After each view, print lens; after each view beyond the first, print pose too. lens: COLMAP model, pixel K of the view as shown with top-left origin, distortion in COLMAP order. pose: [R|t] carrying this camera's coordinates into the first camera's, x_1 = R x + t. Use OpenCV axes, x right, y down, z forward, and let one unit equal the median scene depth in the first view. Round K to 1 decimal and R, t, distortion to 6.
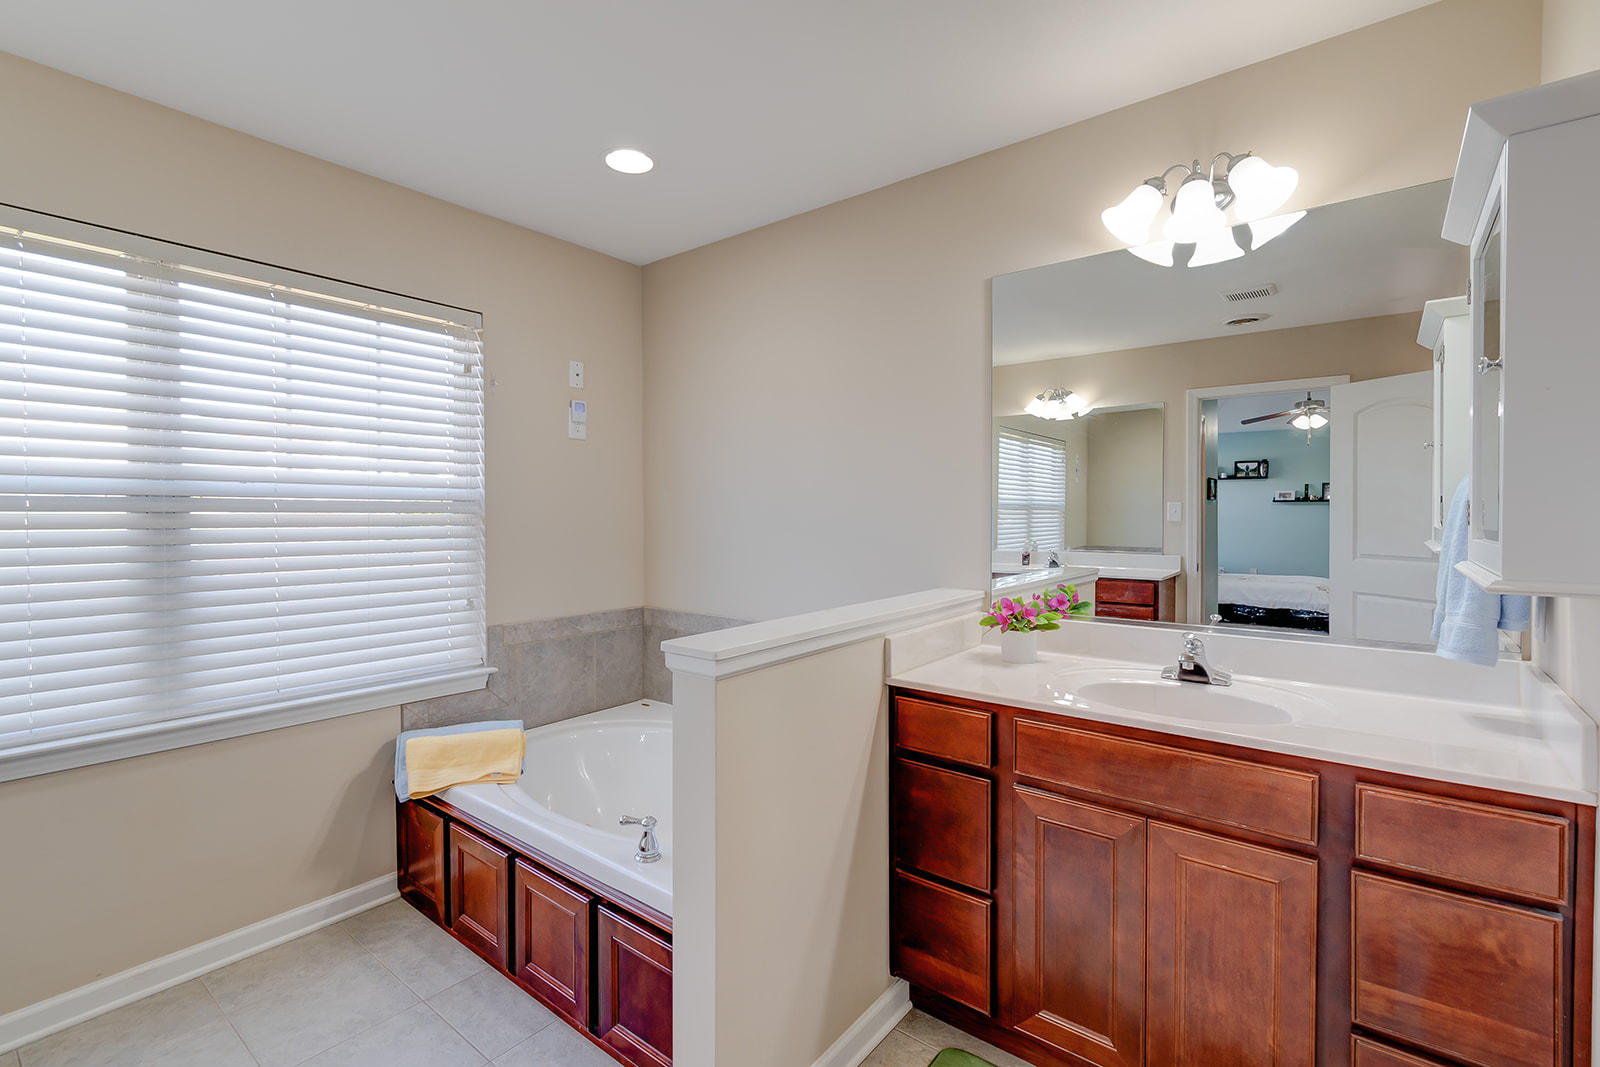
lens RADIAL K [[713.9, 0, 813.9], [0, 713.9, 515.5], [0, 0, 1]] dist [0.001522, 0.000251]
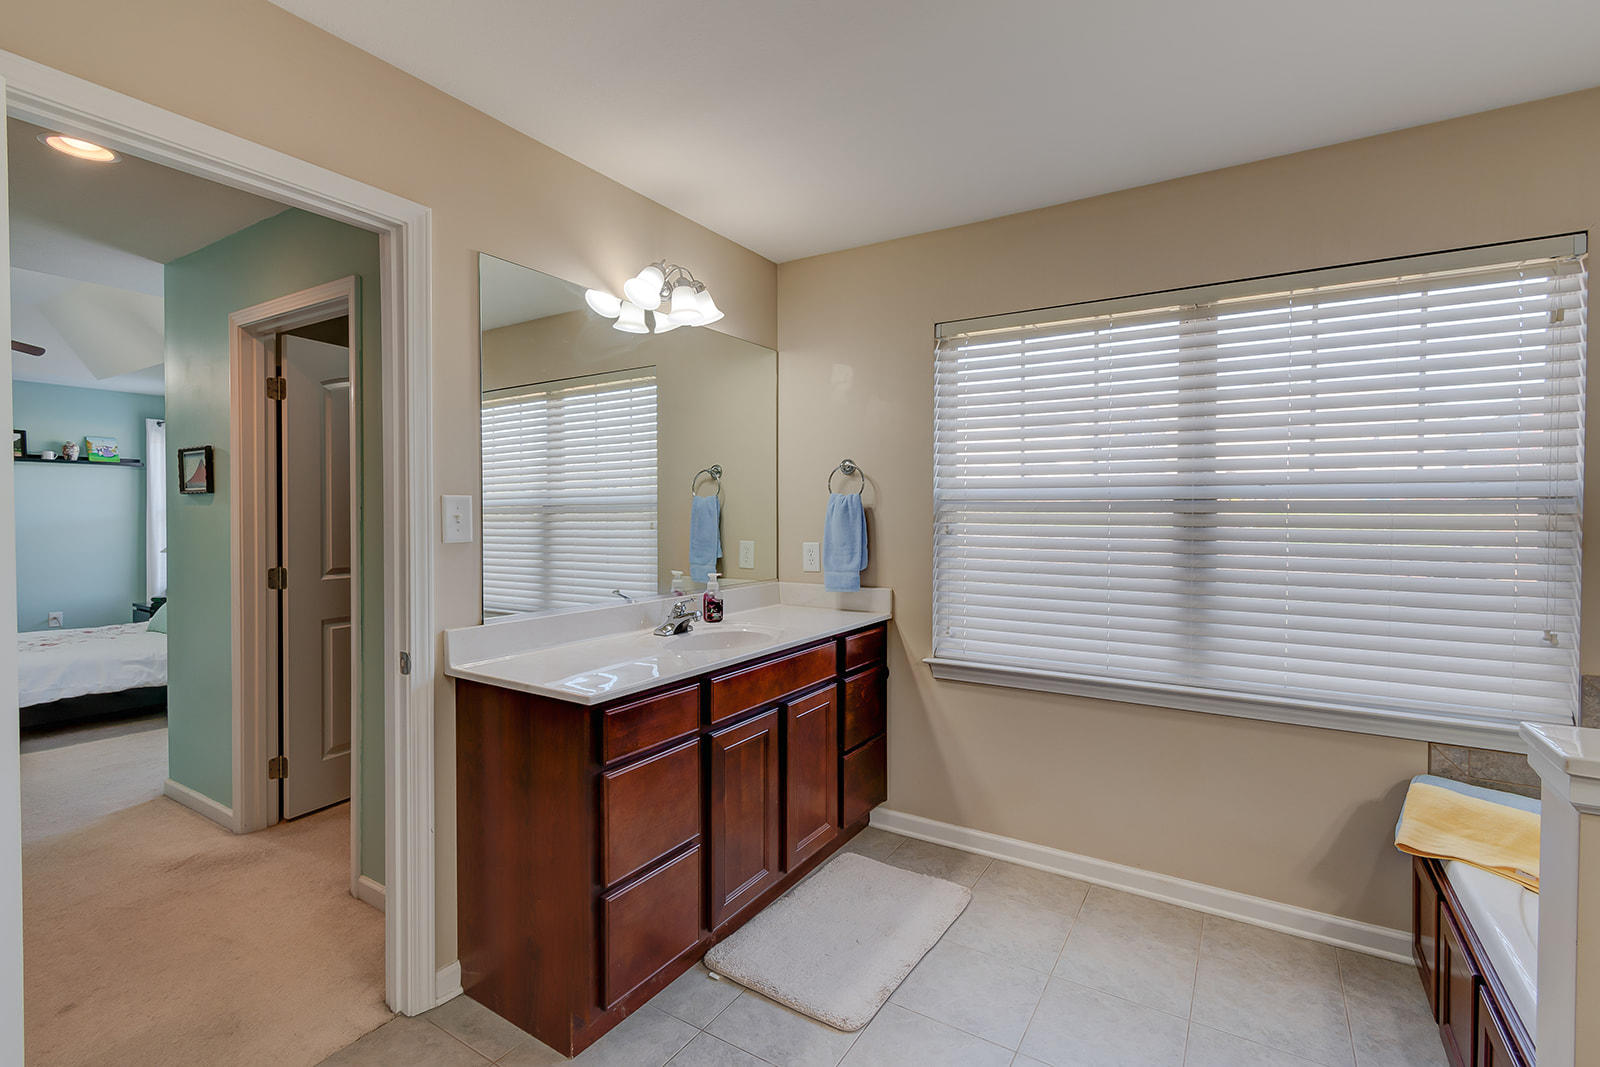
lens RADIAL K [[727.2, 0, 804.5], [0, 727.2, 516.2], [0, 0, 1]] dist [-0.000343, -0.000049]
pose [[0.113810, 0.003596, -0.993496, 0.209498], [-0.004276, 0.999986, 0.003130, -0.000012], [0.993493, 0.003892, 0.113824, 0.192098]]
